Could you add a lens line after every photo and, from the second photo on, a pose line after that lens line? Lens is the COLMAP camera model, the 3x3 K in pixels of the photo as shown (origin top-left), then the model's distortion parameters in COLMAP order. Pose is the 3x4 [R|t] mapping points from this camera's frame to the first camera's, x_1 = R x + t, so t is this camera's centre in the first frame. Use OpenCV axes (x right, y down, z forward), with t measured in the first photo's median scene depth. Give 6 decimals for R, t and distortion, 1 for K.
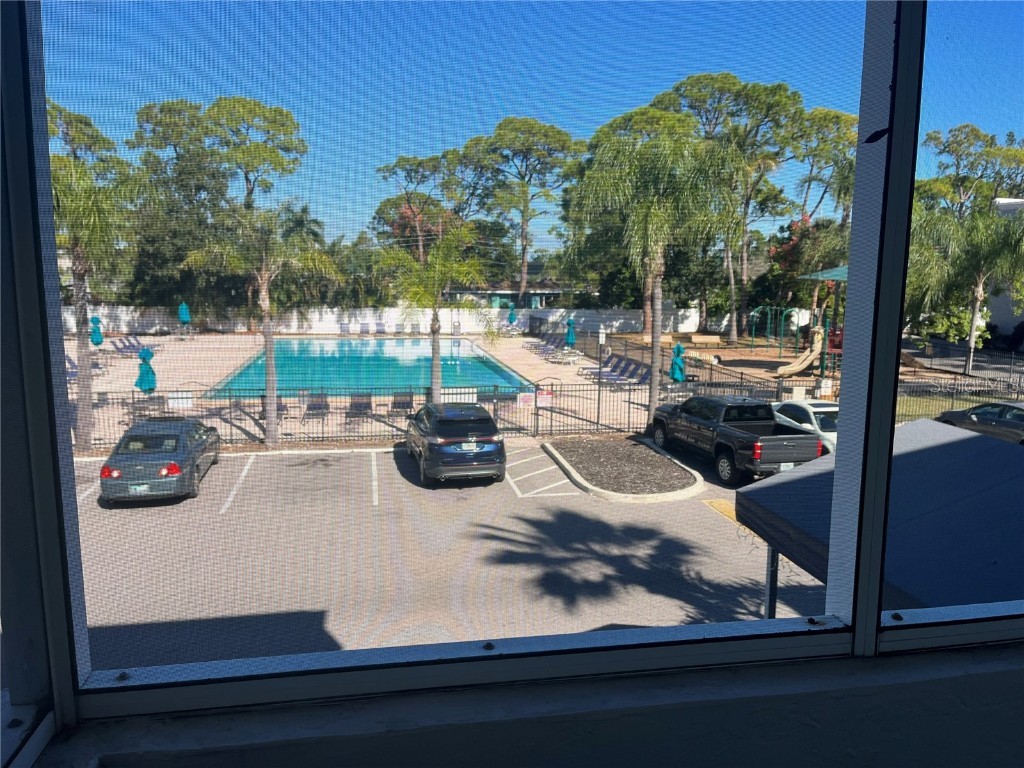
lens RADIAL K [[783.0, 0, 512.2], [0, 783.0, 385.4], [0, 0, 1]] dist [0.027450, -0.000509]
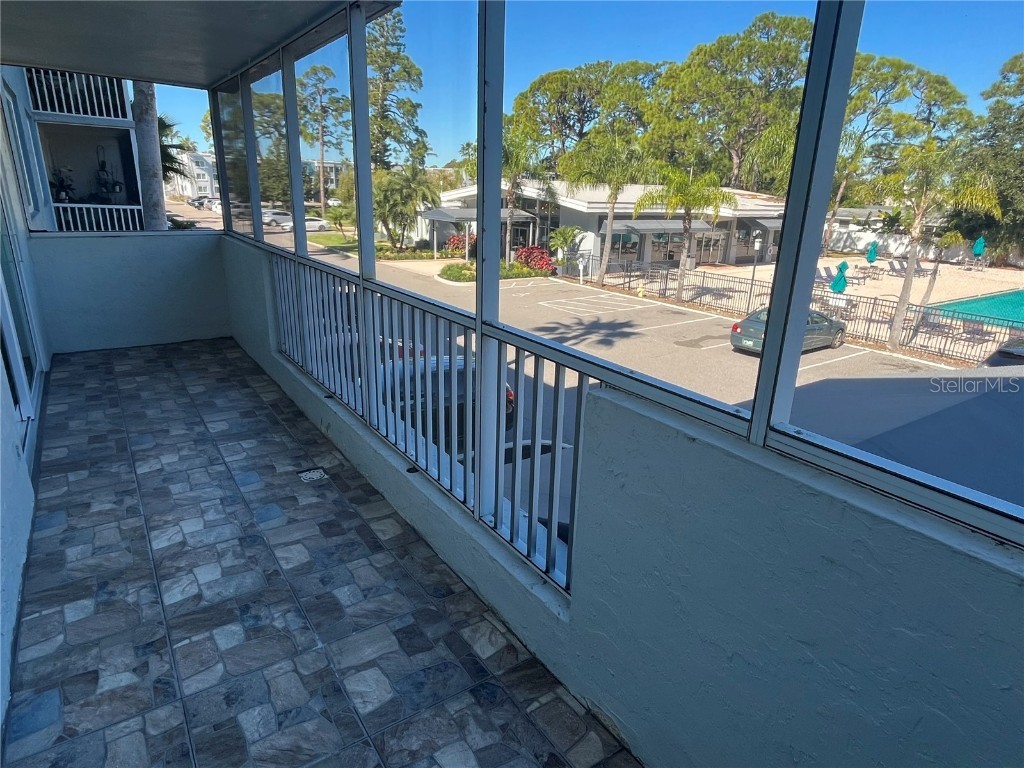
lens RADIAL K [[602.7, 0, 513.6], [0, 602.7, 383.7], [0, 0, 1]] dist [-0.001878, -0.001558]
pose [[0.407885, 0.282035, -0.868381, 0.121972], [-0.158406, 0.958531, 0.236910, -0.000680], [0.899187, 0.040925, 0.435646, 0.017058]]
